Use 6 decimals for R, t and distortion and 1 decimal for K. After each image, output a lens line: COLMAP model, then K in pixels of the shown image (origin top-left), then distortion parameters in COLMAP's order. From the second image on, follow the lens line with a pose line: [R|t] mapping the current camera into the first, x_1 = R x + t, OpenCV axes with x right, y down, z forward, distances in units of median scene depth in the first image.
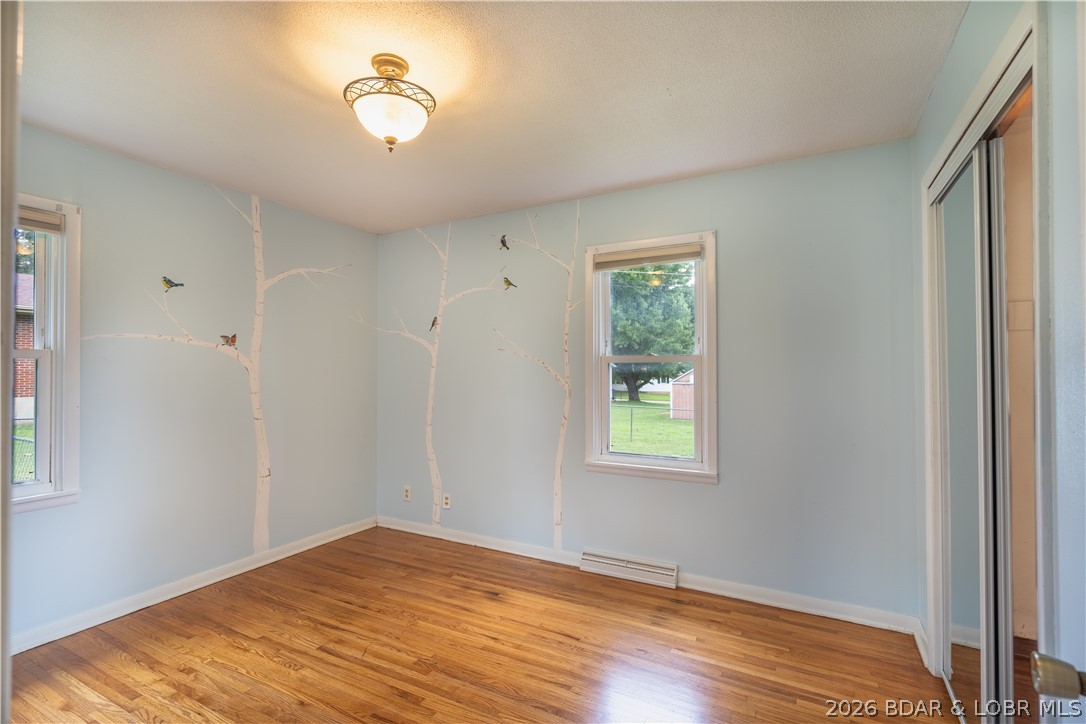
lens RADIAL K [[511.1, 0, 543.0], [0, 511.1, 362.0], [0, 0, 1]] dist [-0.002183, 0.000996]
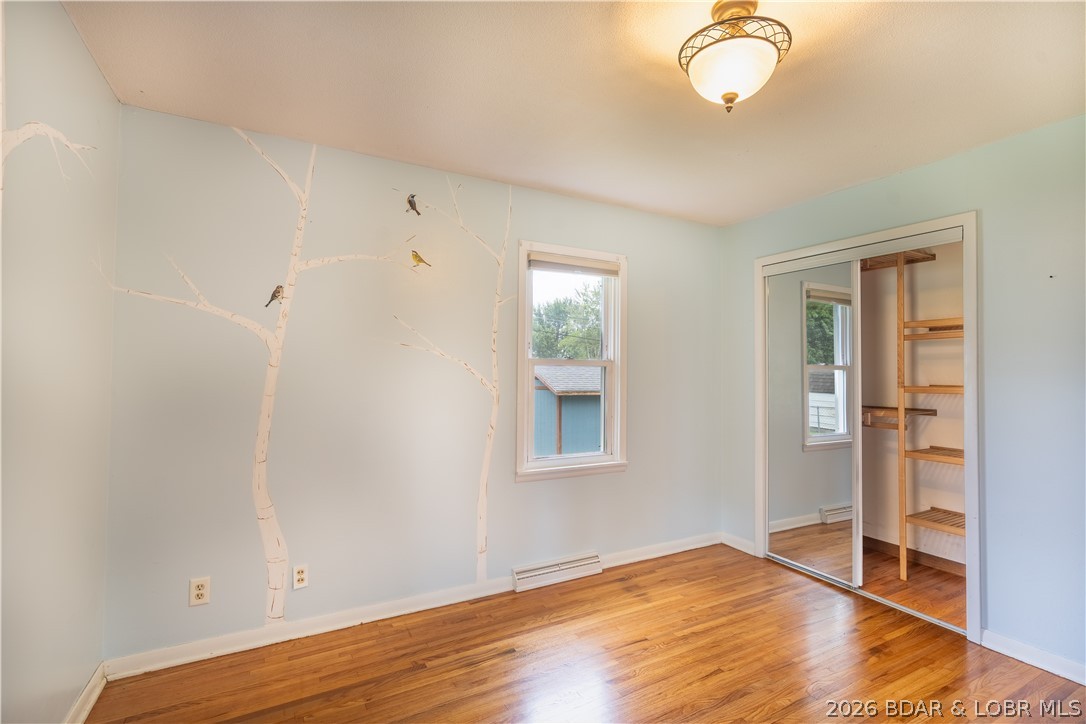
lens RADIAL K [[511.1, 0, 543.0], [0, 511.1, 362.0], [0, 0, 1]] dist [-0.002183, 0.000996]
pose [[0.522968, 0.024411, 0.852003, -0.661123], [-0.020335, 0.999663, -0.016160, 0.009615], [-0.852110, -0.008874, 0.523288, 0.467961]]
